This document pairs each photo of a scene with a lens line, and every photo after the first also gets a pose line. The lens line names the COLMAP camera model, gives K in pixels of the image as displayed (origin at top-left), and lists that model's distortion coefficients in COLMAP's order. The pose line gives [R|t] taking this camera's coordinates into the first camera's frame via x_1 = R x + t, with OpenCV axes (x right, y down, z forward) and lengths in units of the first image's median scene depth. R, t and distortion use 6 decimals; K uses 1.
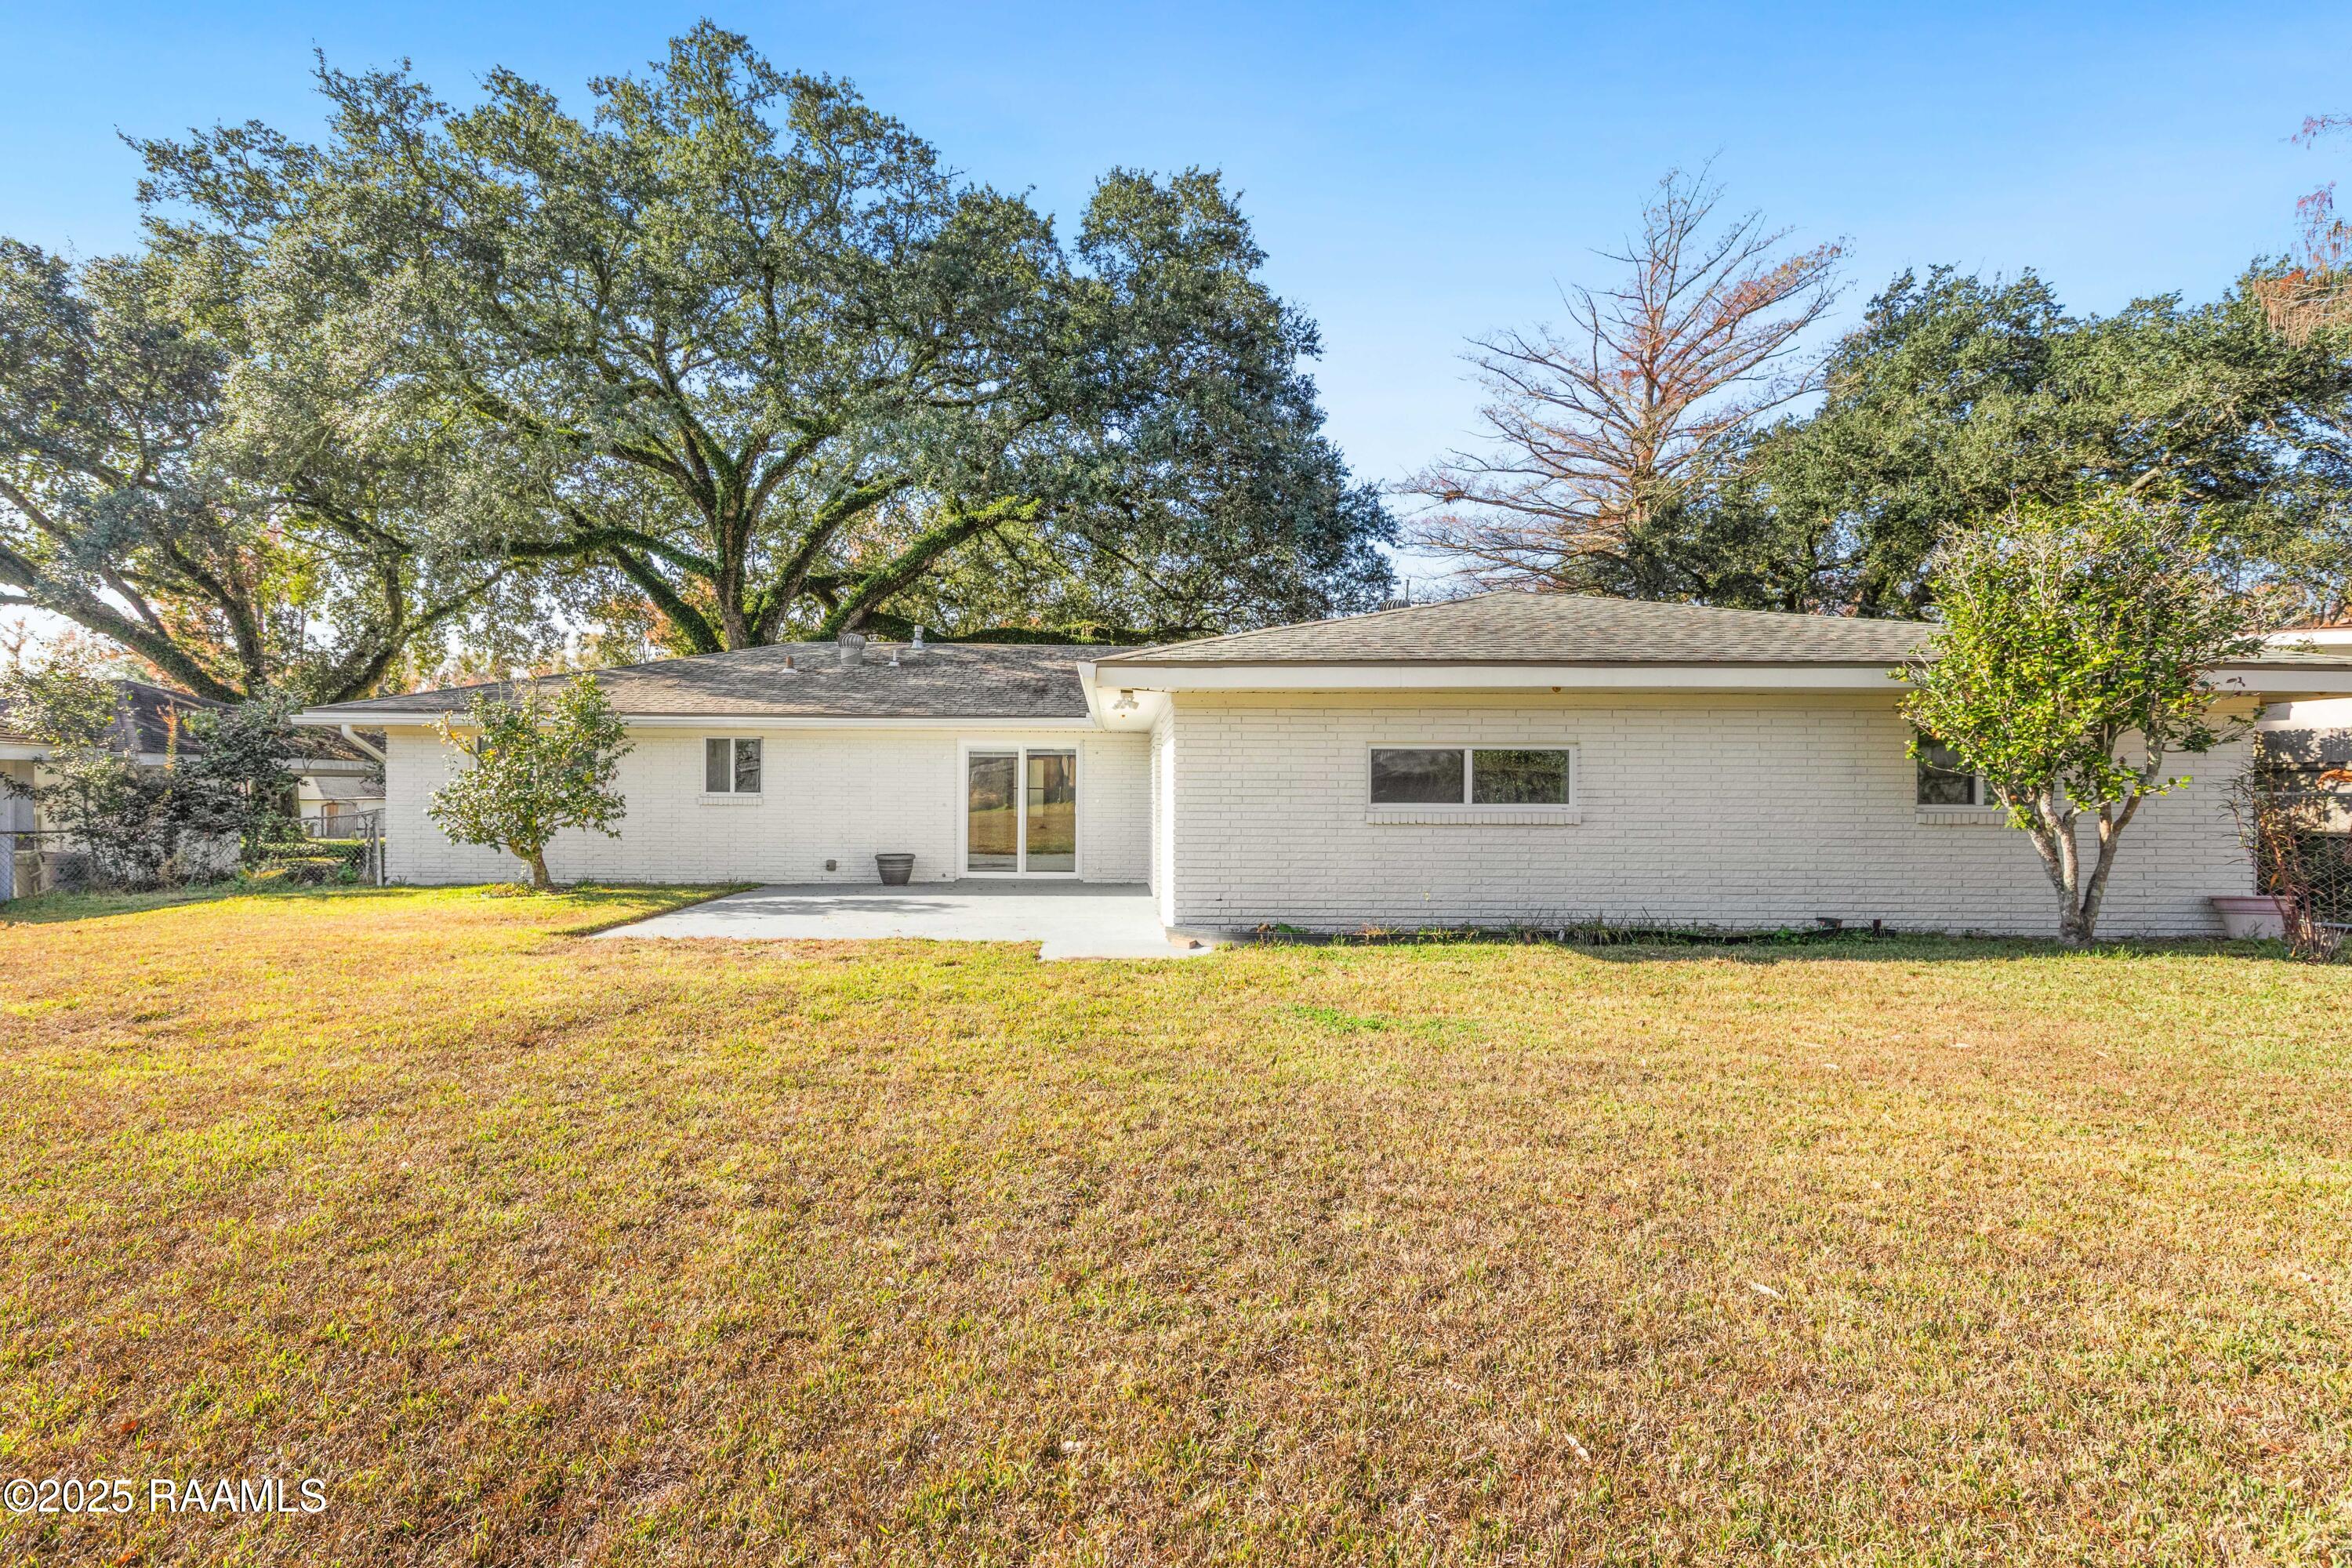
lens RADIAL K [[1015.9, 0, 1095.2], [0, 1015.9, 838.2], [0, 0, 1]] dist [-0.003194, -0.000296]
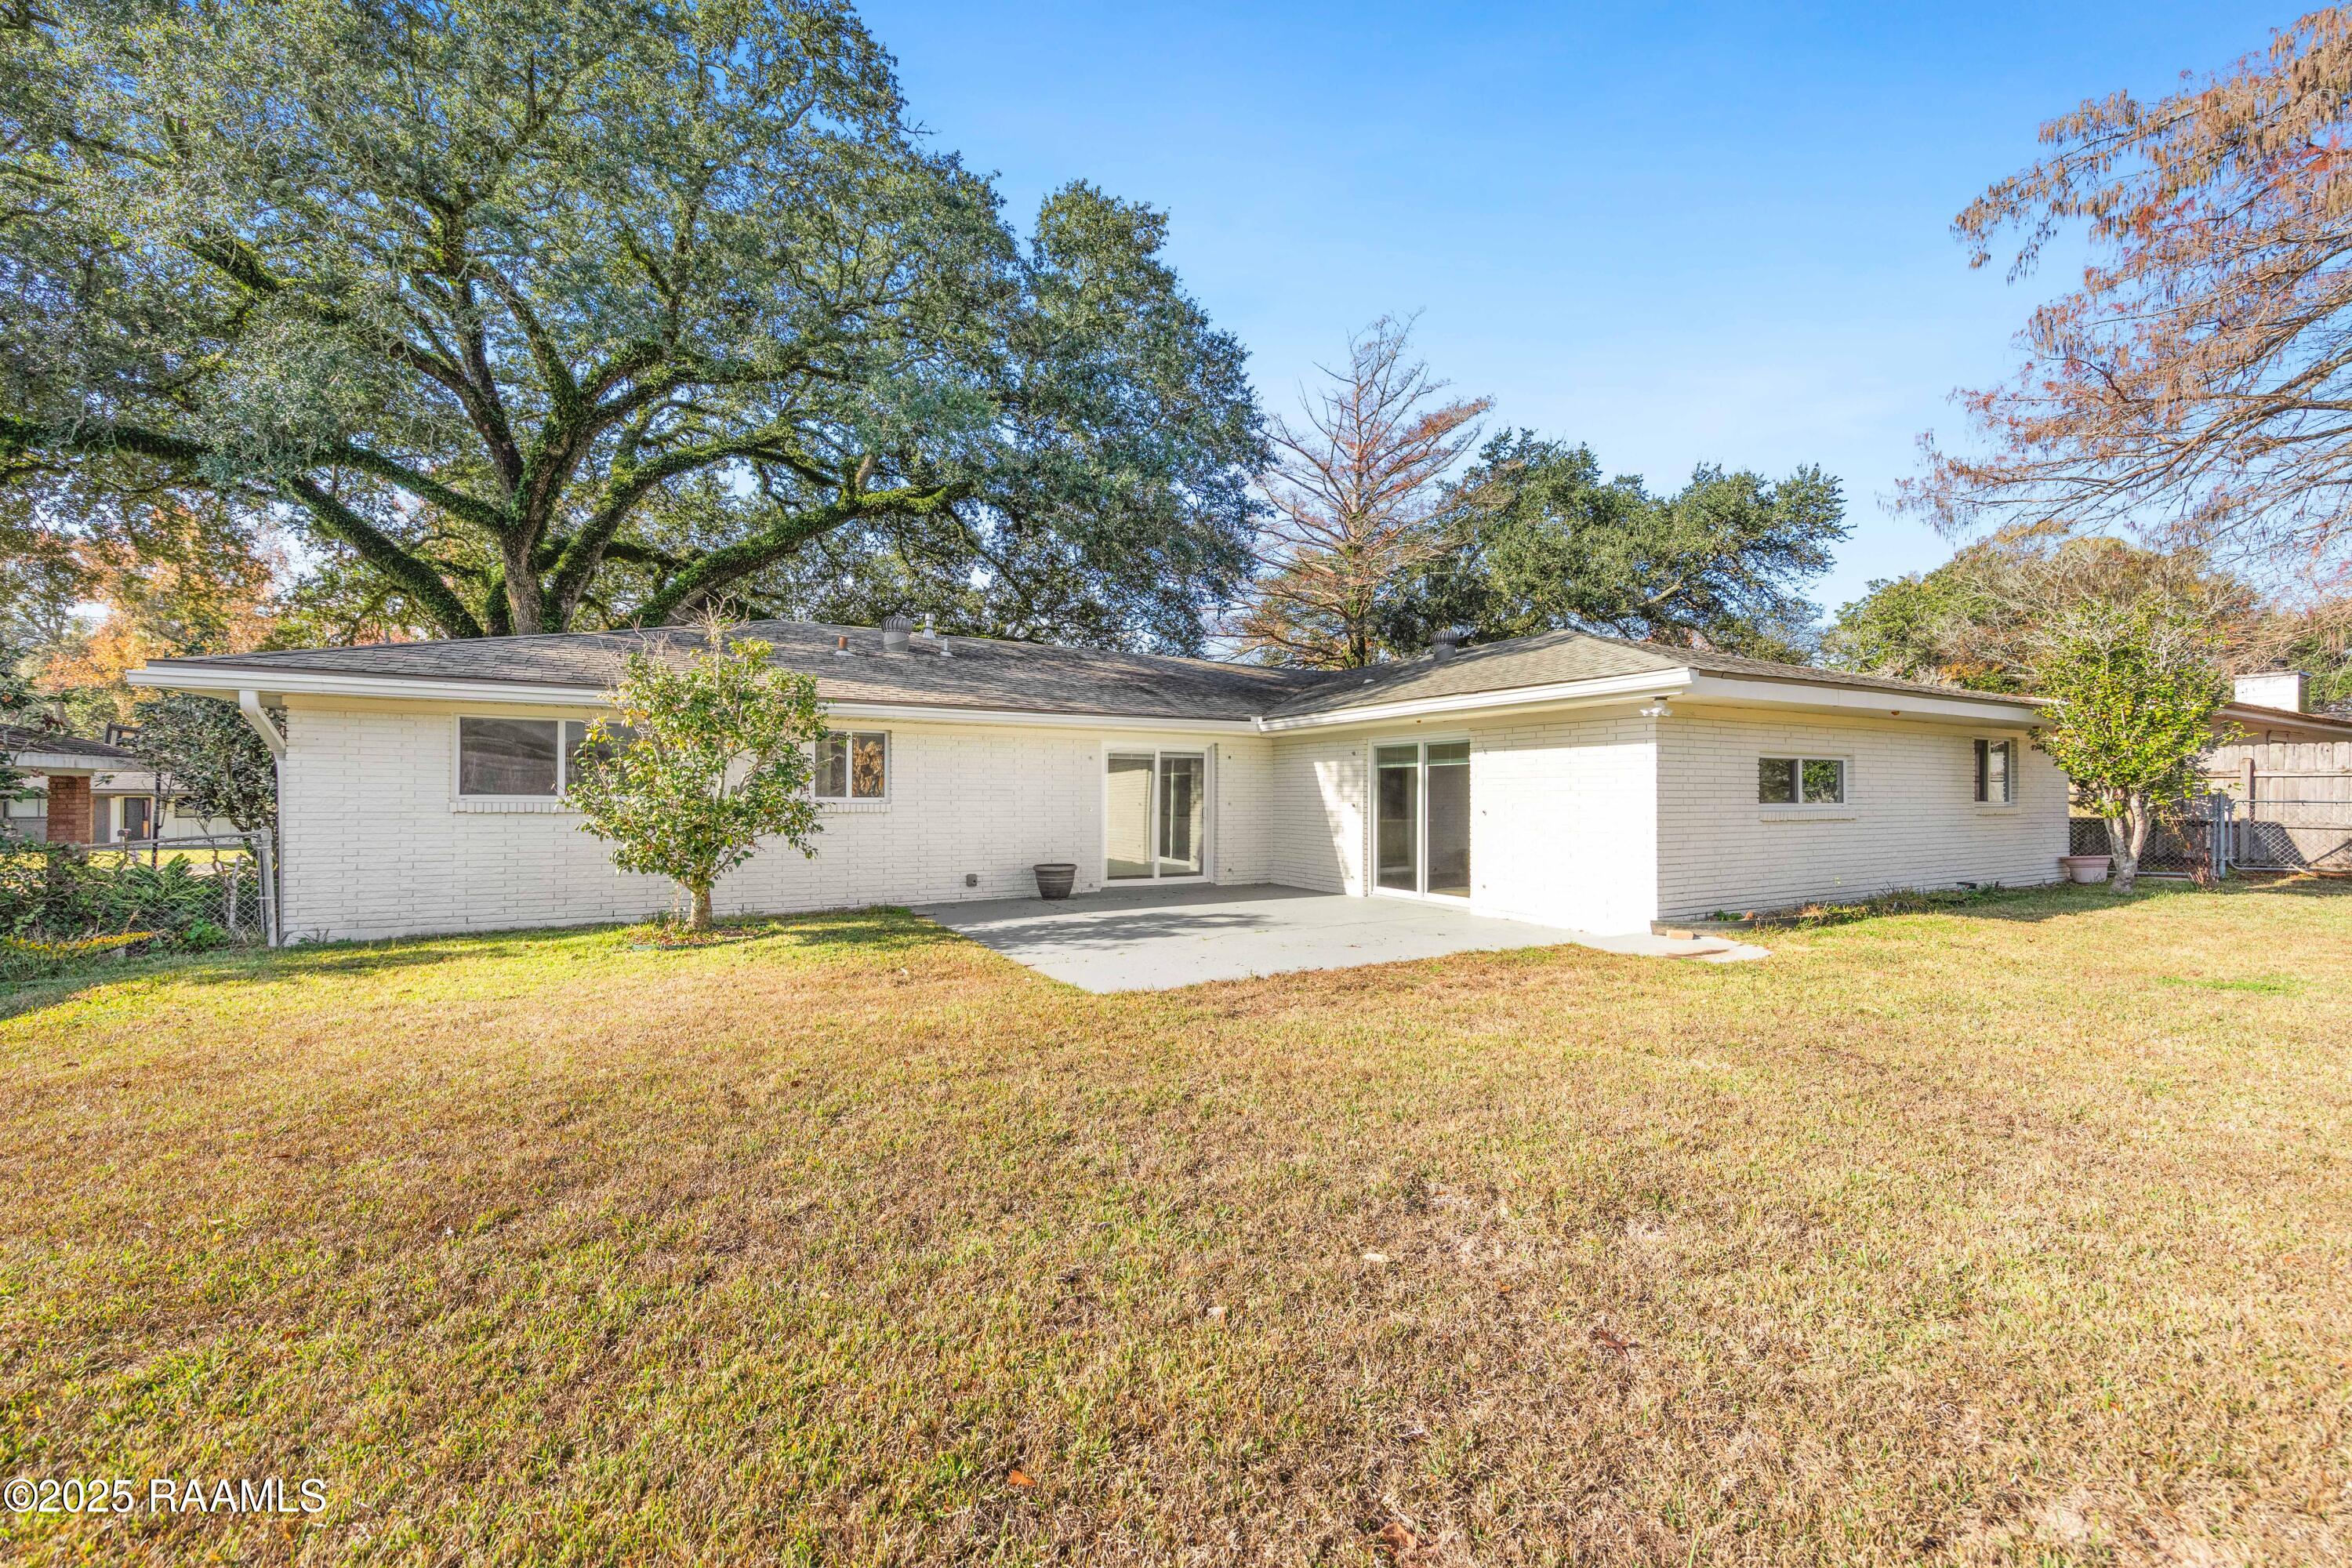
lens RADIAL K [[910.2, 0, 1170.1], [0, 910.2, 829.0], [0, 0, 1]] dist [0.002045, -0.000056]
pose [[0.875451, -0.020325, 0.482880, -0.349770], [0.025665, 0.999661, -0.004453, -0.007109], [-0.482626, 0.016292, 0.875675, 0.169666]]
